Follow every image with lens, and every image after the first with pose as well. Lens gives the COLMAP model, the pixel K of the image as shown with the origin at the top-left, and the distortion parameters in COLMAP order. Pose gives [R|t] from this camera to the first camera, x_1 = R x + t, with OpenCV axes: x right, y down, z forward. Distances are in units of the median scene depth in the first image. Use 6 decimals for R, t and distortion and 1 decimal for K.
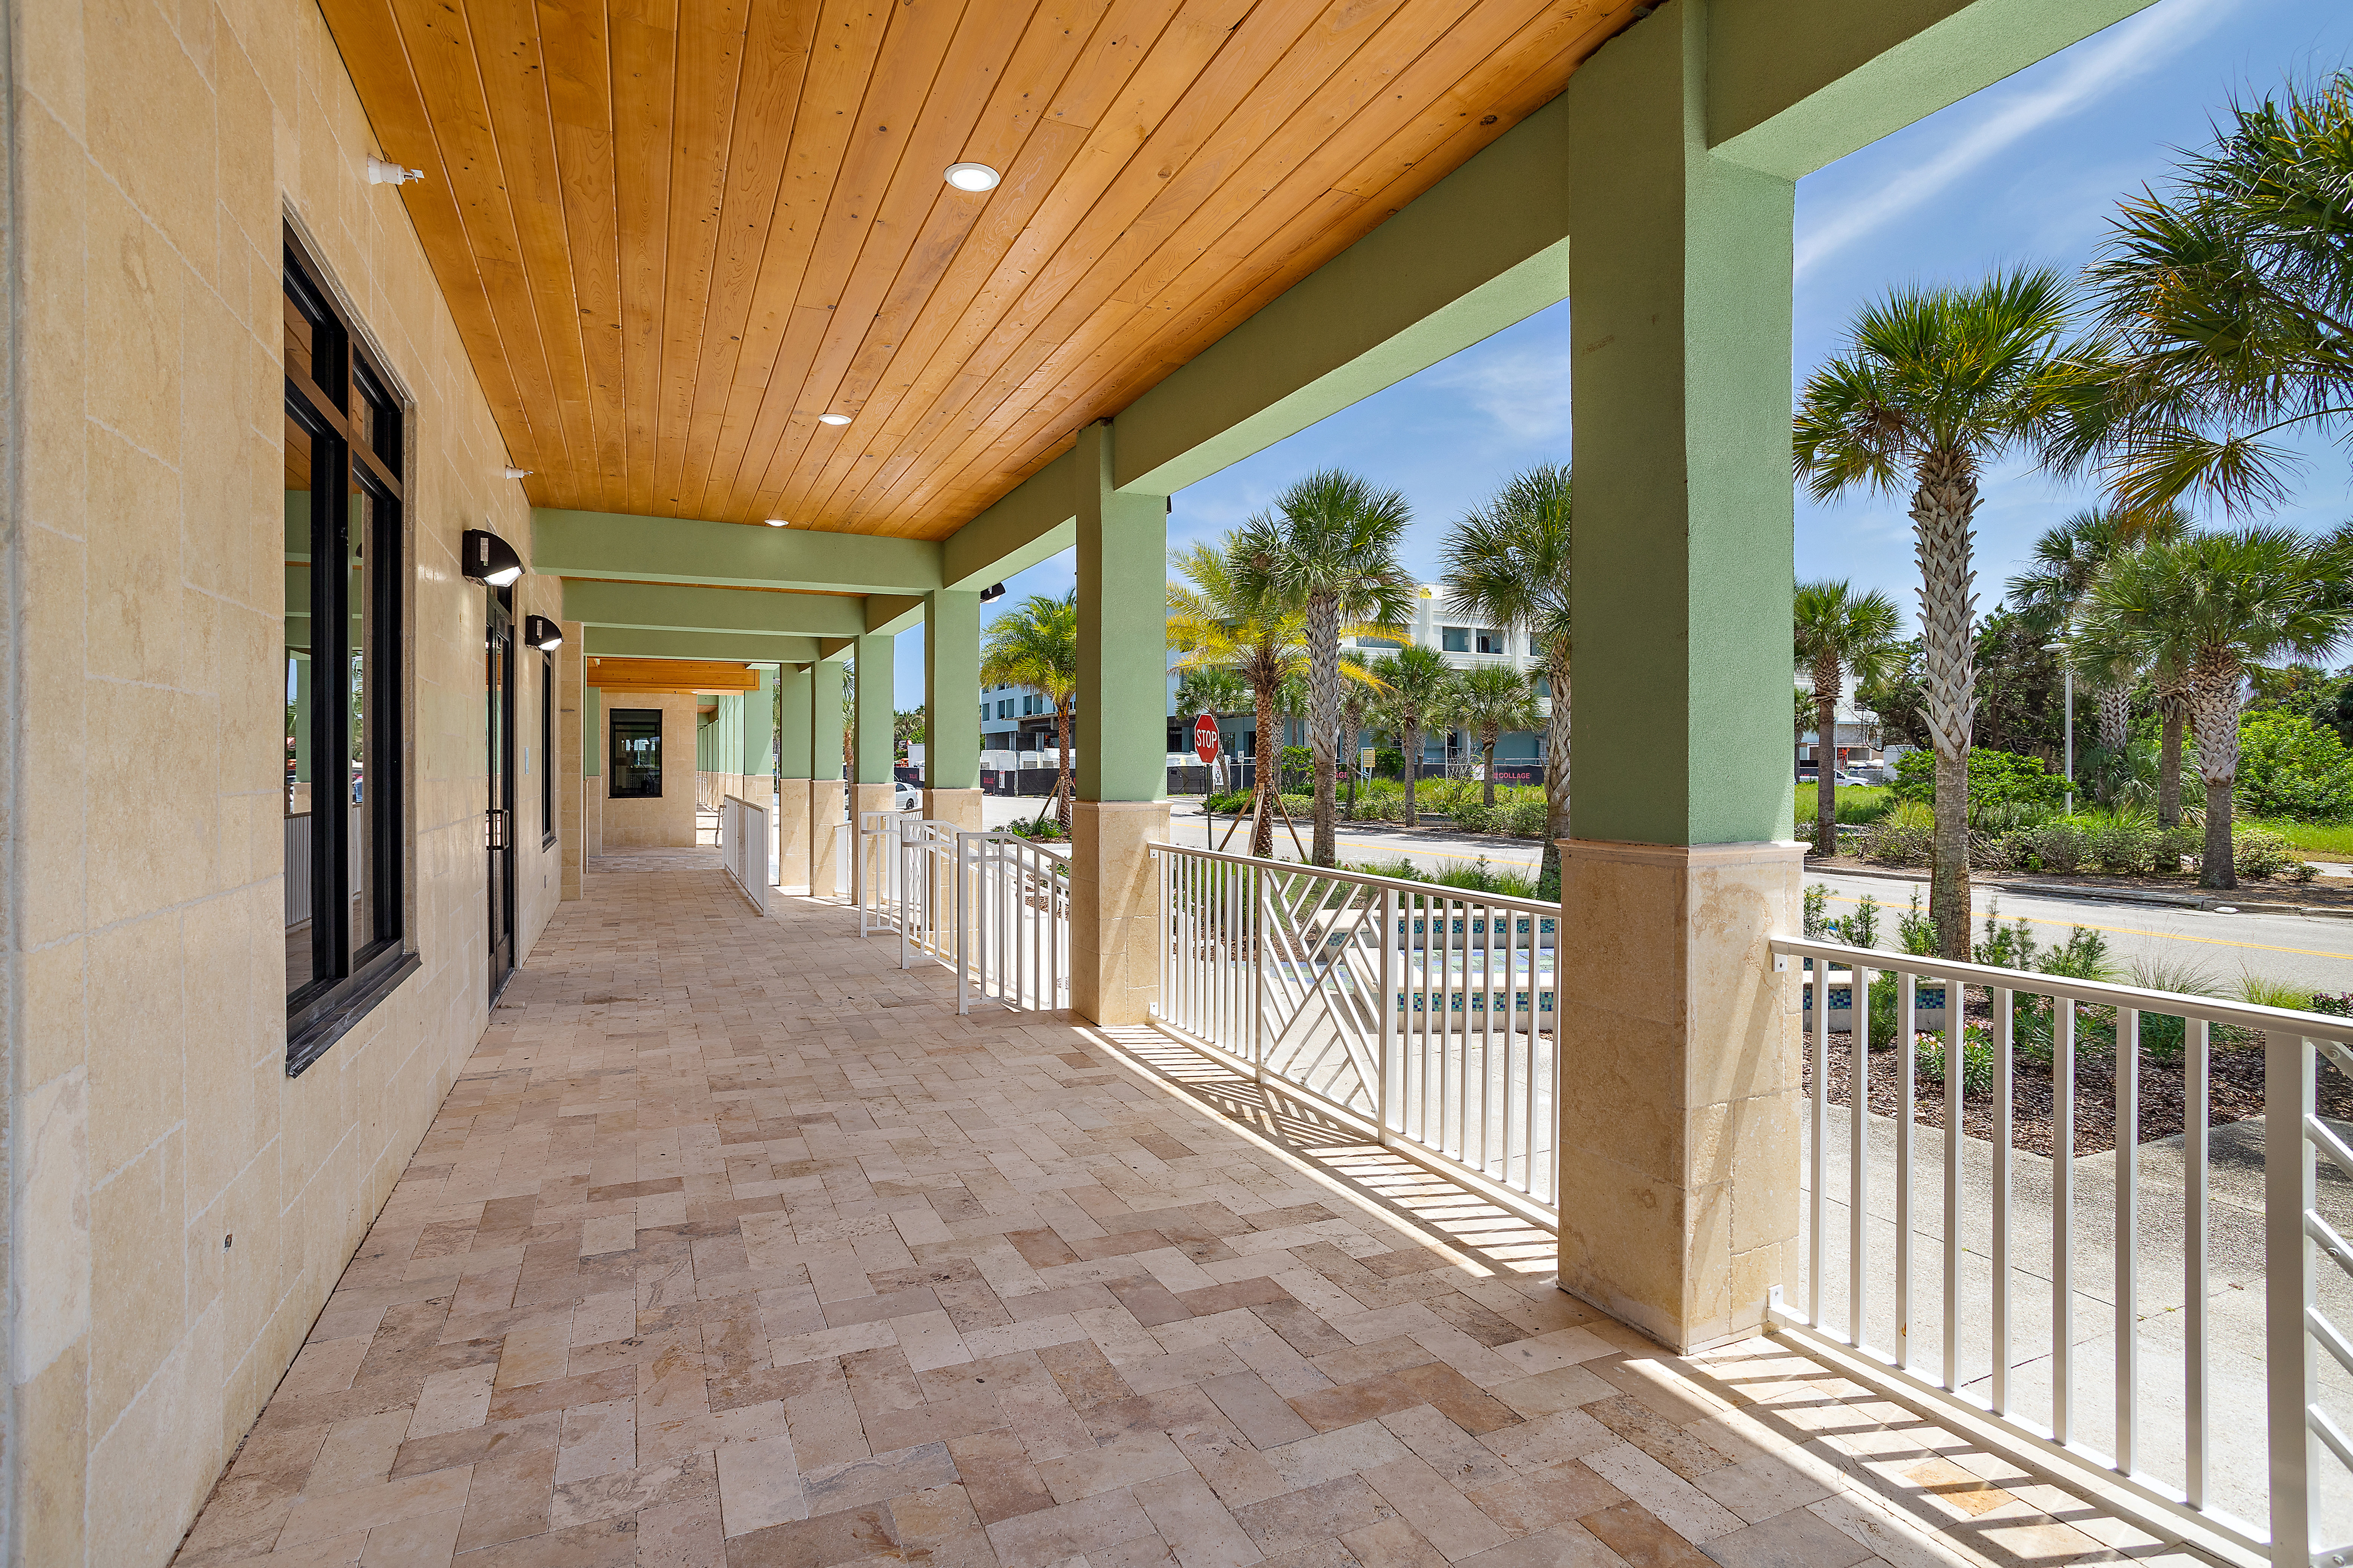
lens RADIAL K [[1128.6, 0, 1169.4], [0, 1128.6, 781.1], [0, 0, 1]] dist [-0.001621, 0.000265]
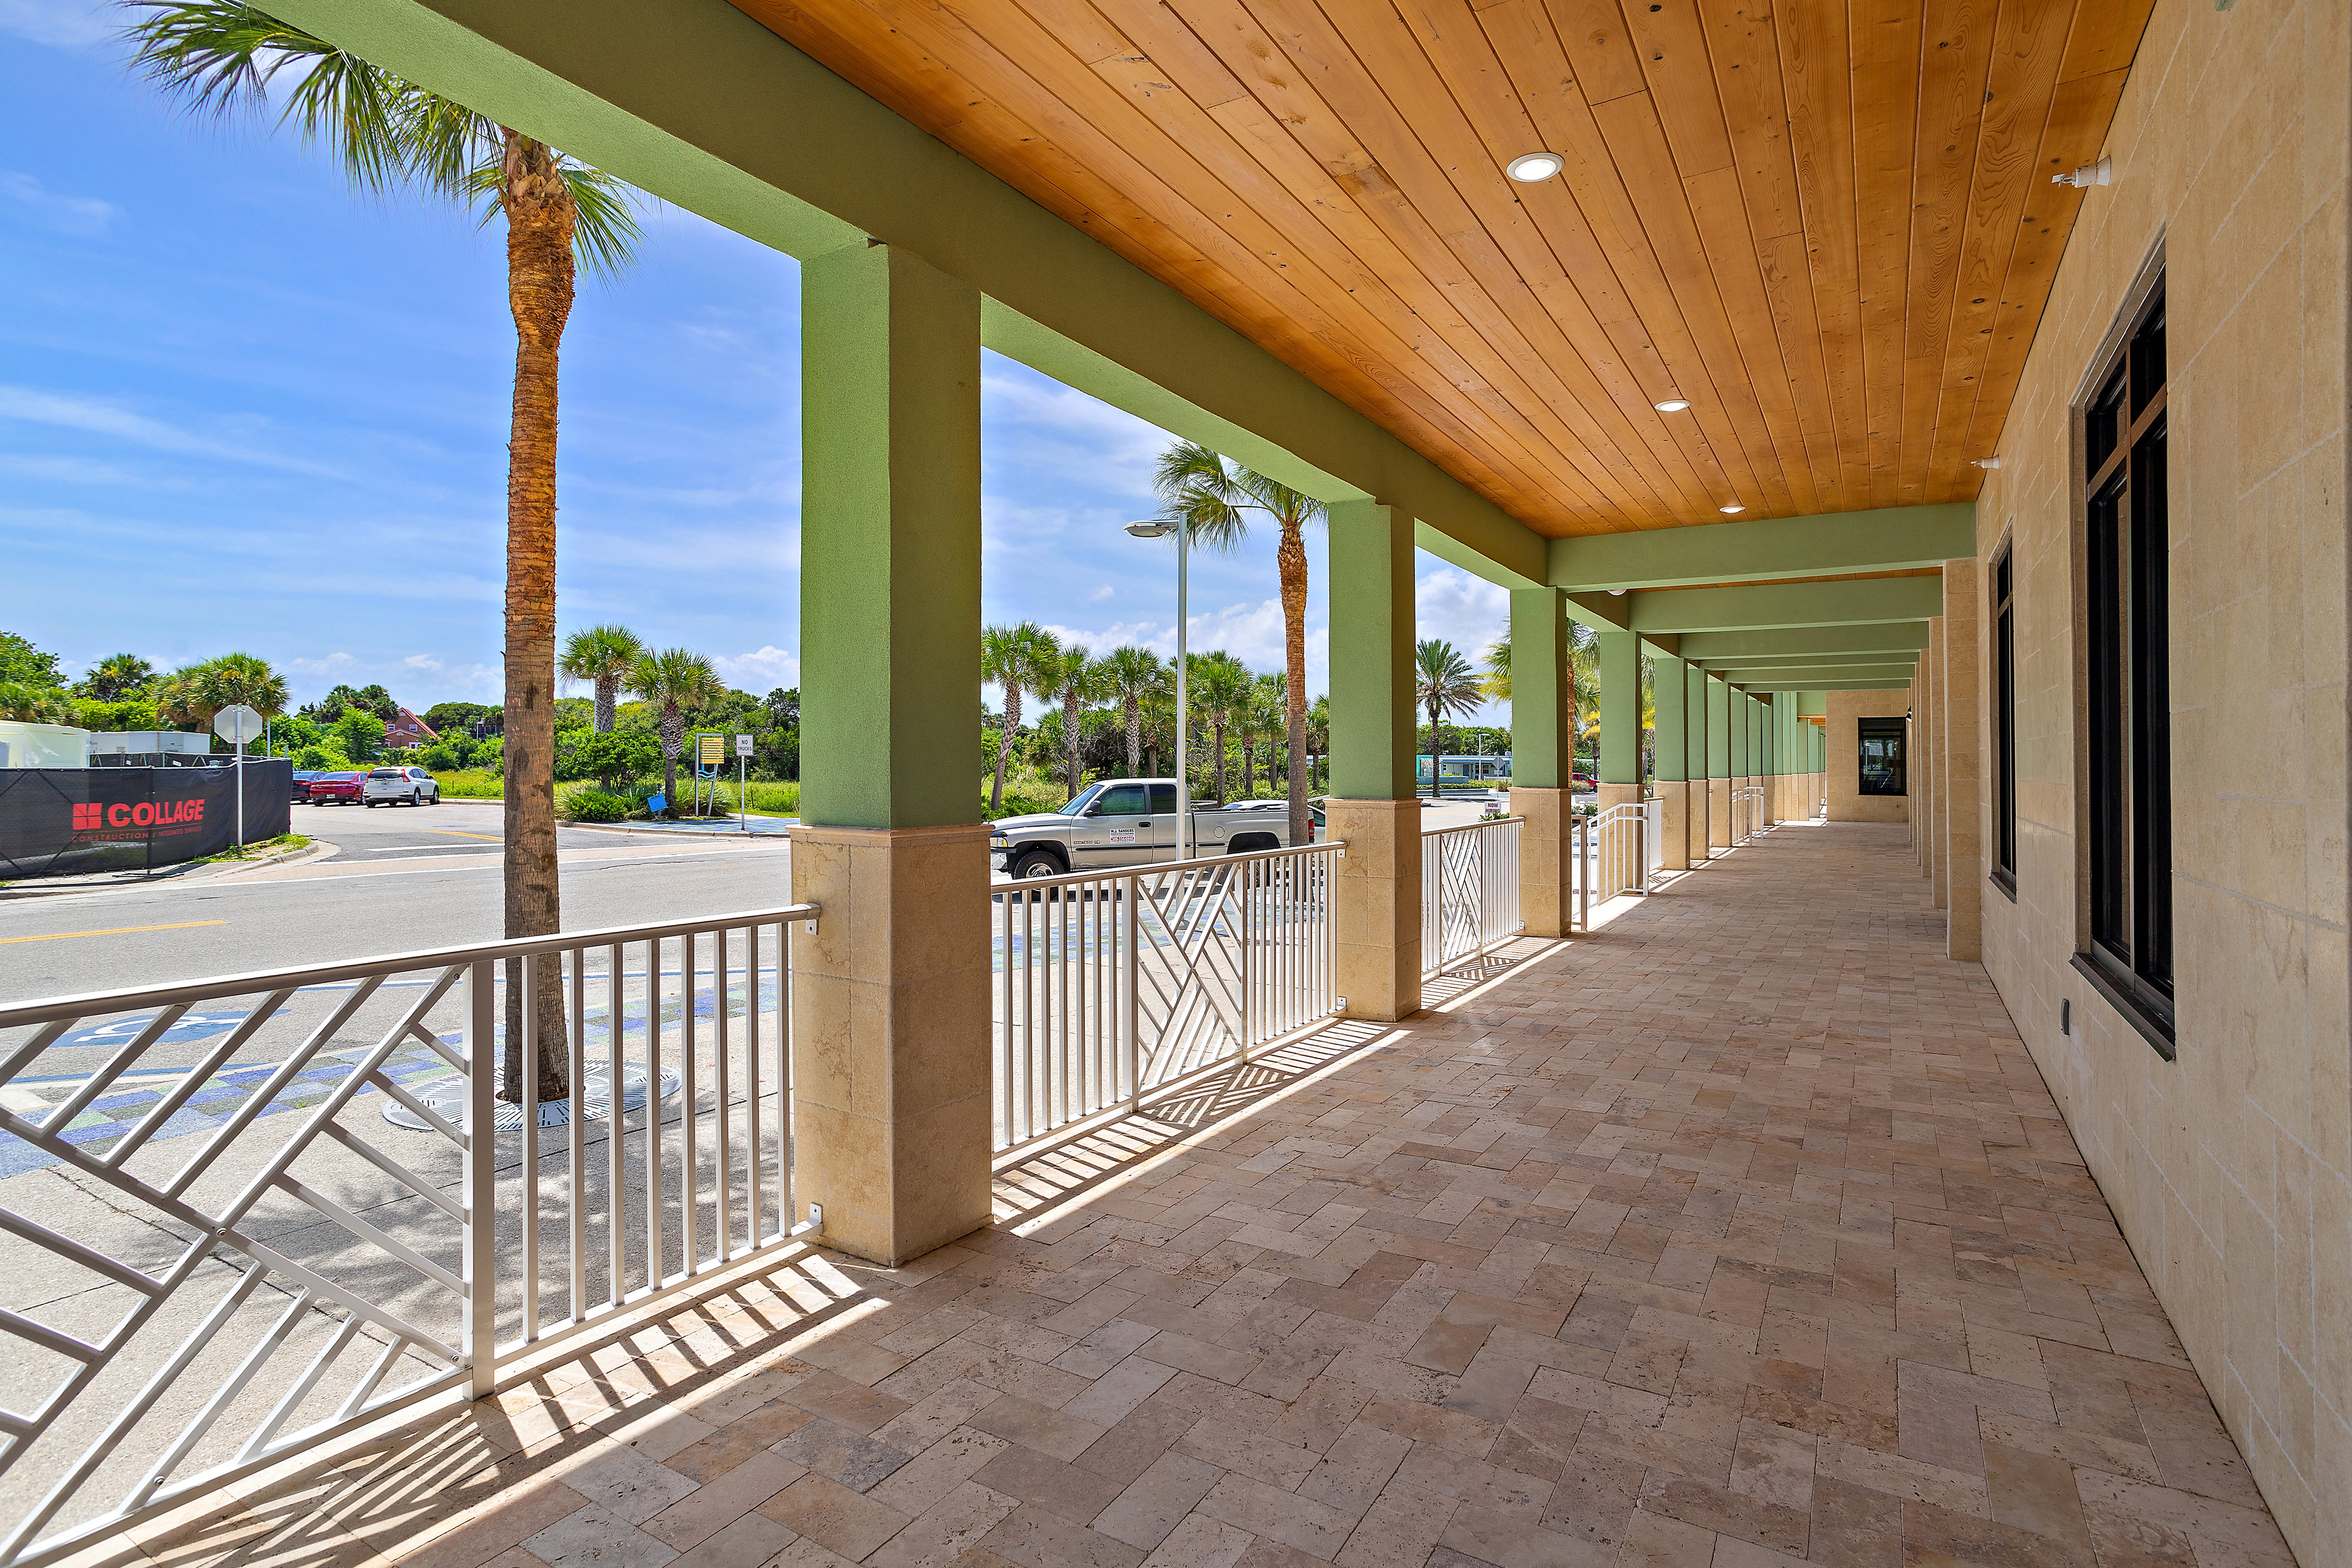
lens RADIAL K [[1128.3, 0, 1170.4], [0, 1128.3, 776.6], [0, 0, 1]] dist [-0.001621, 0.000265]
pose [[-0.526878, -0.020295, 0.849698, -0.735162], [-0.012626, 0.999791, 0.016051, -0.026367], [-0.849847, -0.002271, -0.527025, 1.484472]]
